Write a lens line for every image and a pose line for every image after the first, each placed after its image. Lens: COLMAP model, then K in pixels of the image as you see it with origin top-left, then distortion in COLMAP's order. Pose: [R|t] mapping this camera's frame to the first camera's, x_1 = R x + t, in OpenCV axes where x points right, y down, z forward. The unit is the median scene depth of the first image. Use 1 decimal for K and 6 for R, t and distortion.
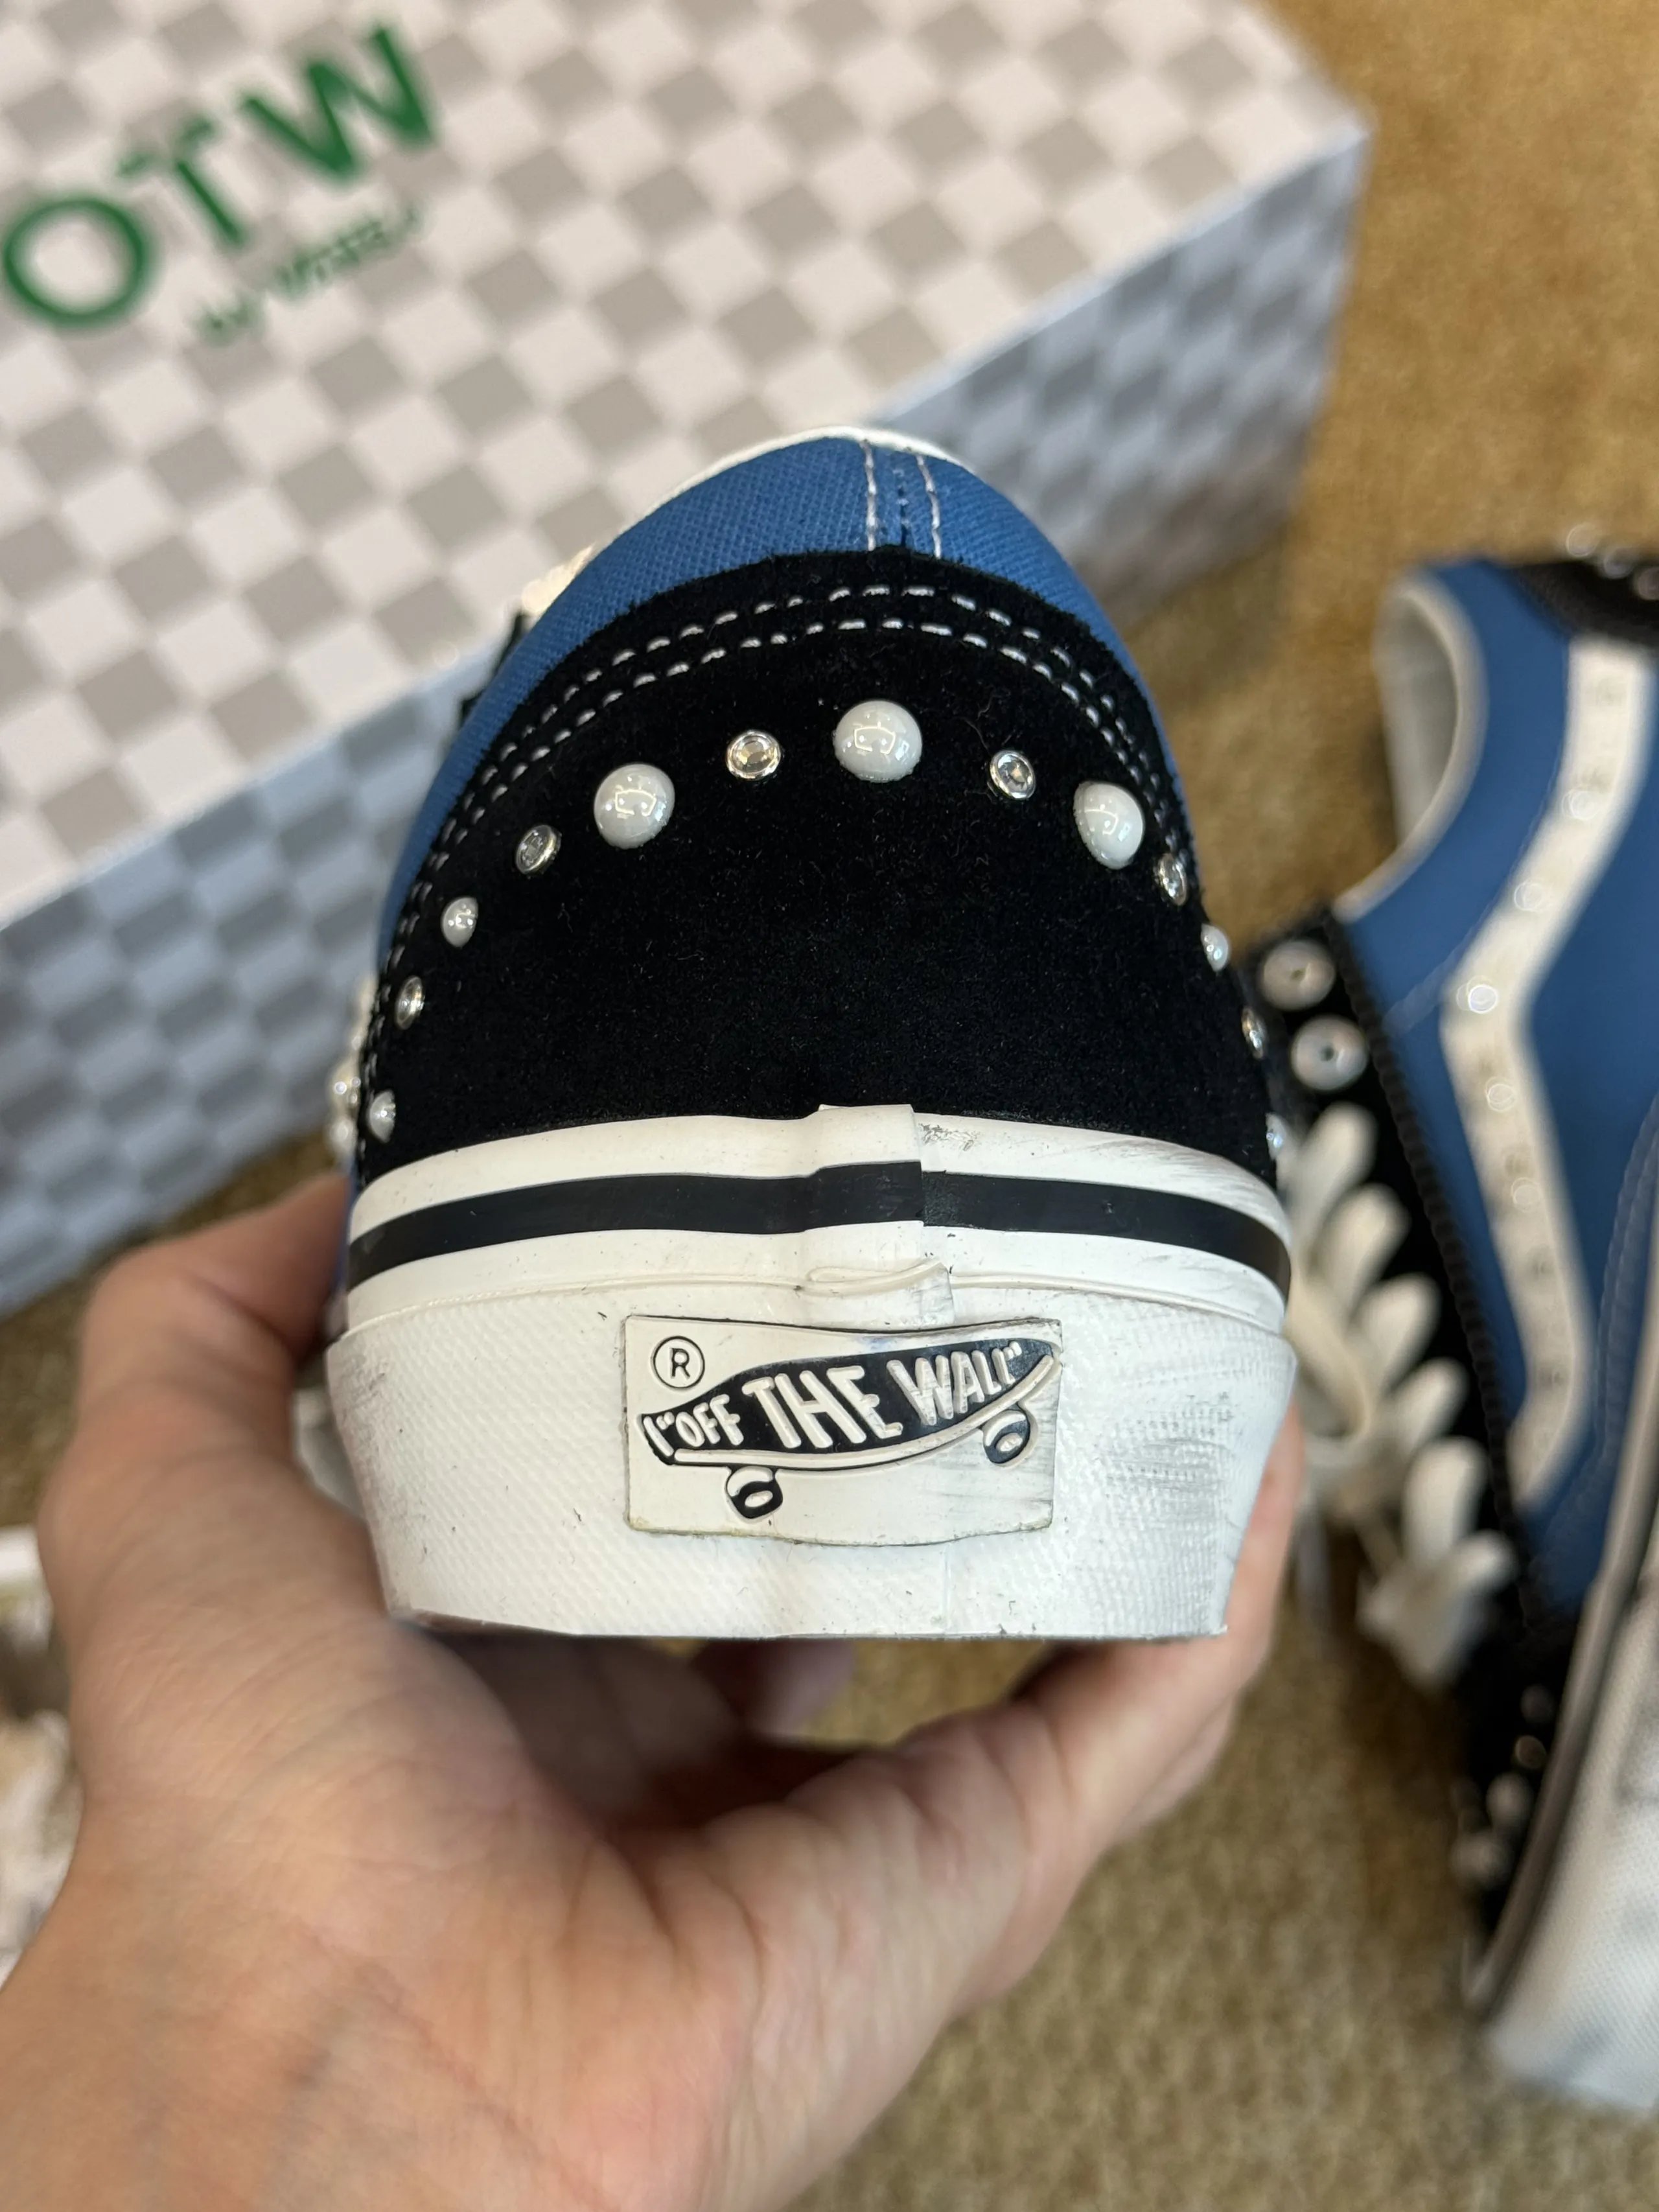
lens RADIAL K [[3120.3, 0, 829.2], [0, 3120.3, 1158.1], [0, 0, 1]] dist [-0.008391, 0.000000]
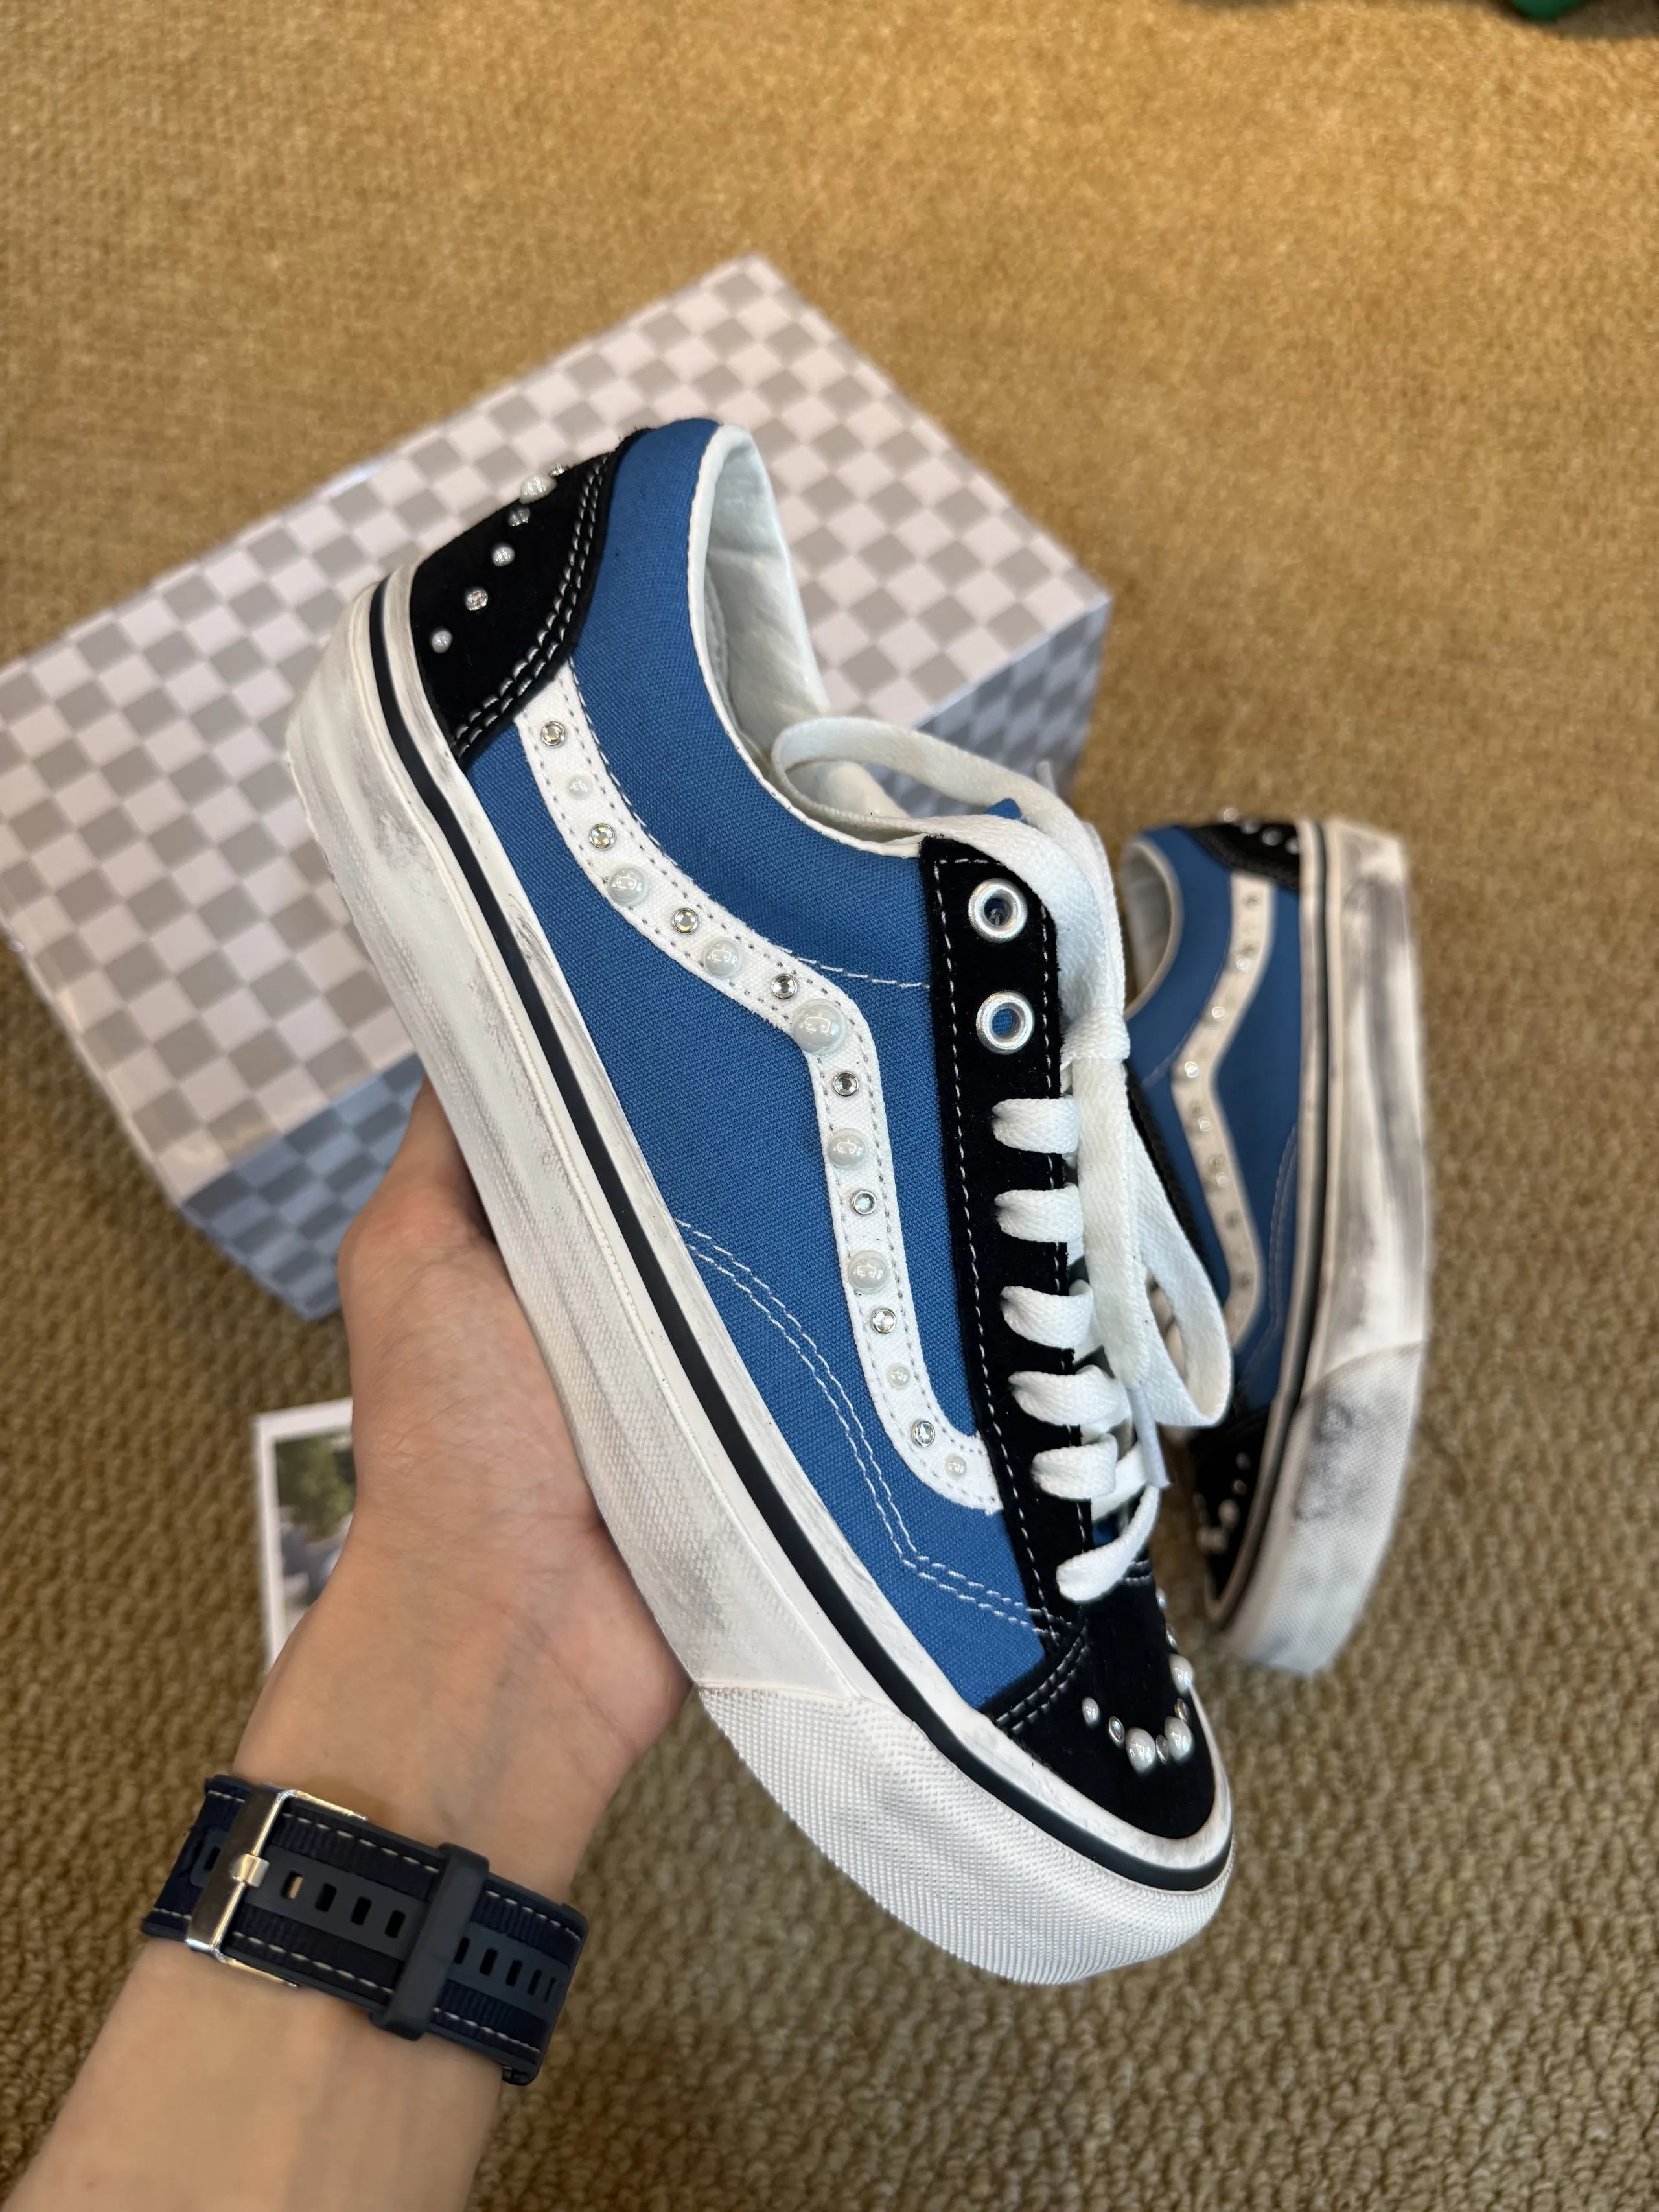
lens RADIAL K [[1591.1, 0, 834.4], [0, 1591.1, 1120.0], [0, 0, 1]] dist [-0.027859, -0.004686]
pose [[0.998912, -0.043014, 0.018029, -0.019983], [0.042676, 0.998913, 0.018760, -0.048091], [-0.018817, -0.017970, 0.999661, 0.065619]]
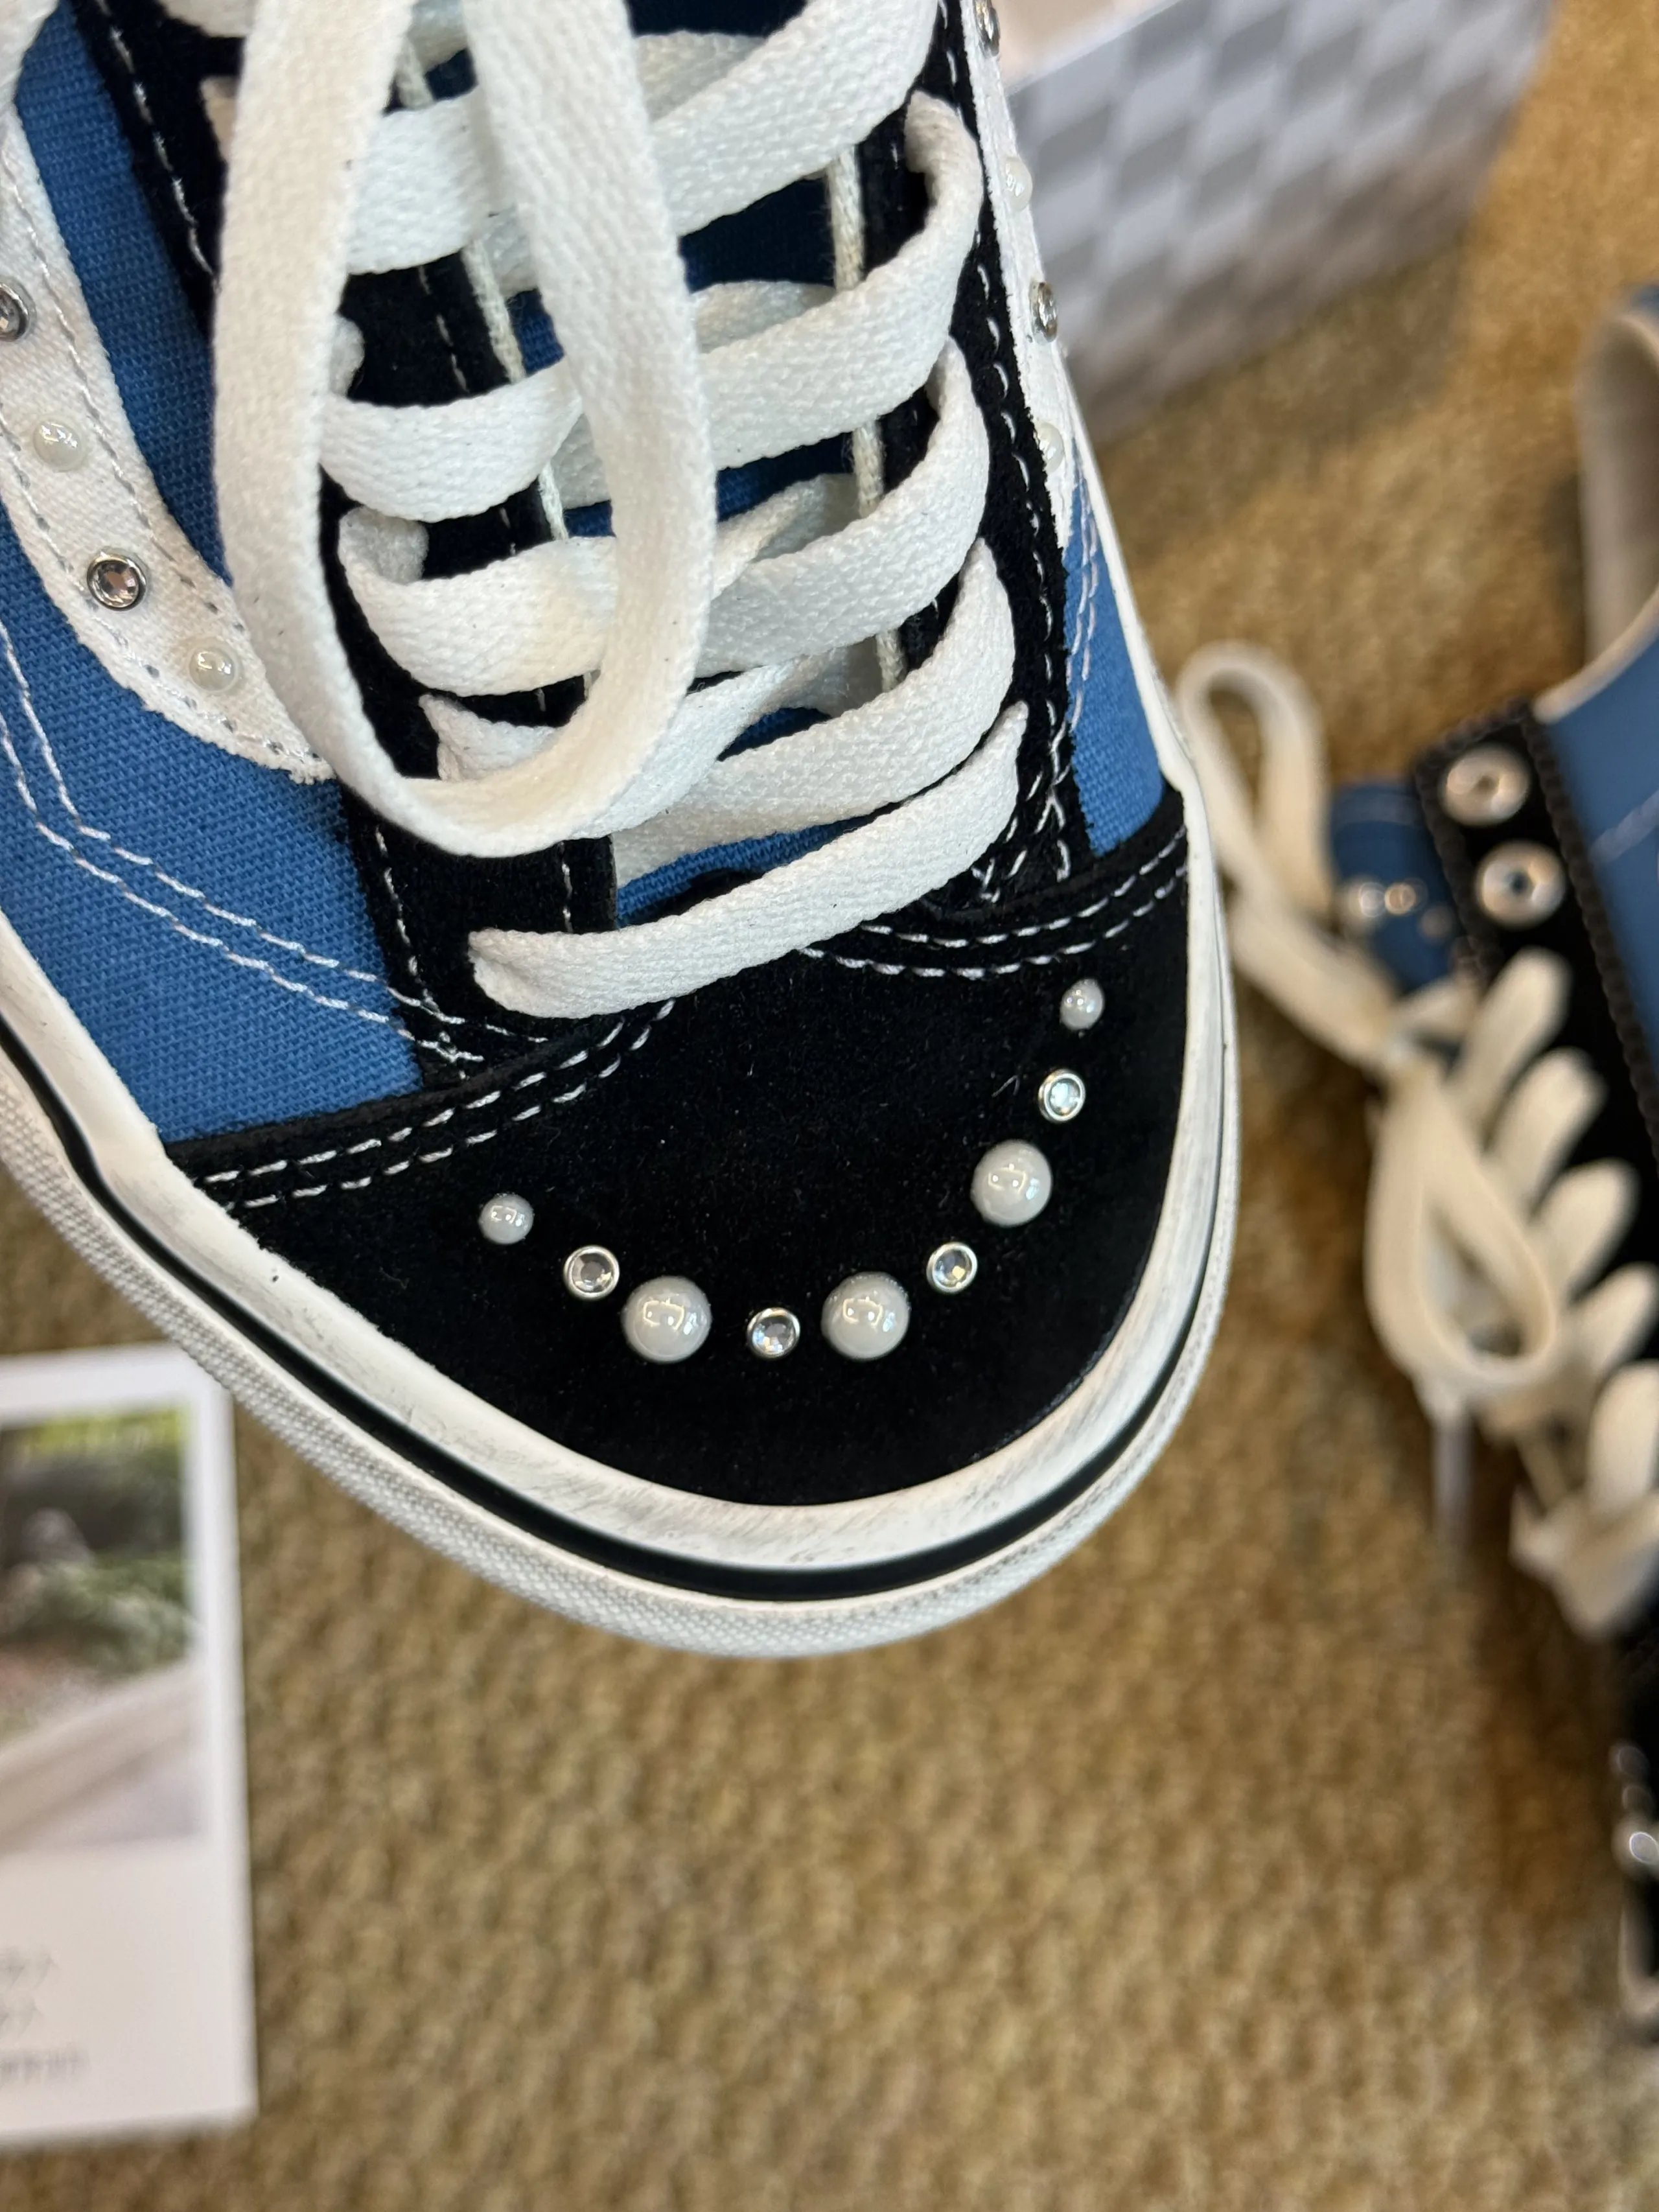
lens RADIAL K [[3120.3, 0, 815.1], [0, 3120.3, 1126.9], [0, 0, 1]] dist [-0.008391, 0.000000]
pose [[0.999071, 0.042074, 0.009281, -0.033766], [-0.042776, 0.994385, 0.096787, -0.041528], [-0.005157, -0.097094, 0.995262, 0.163571]]
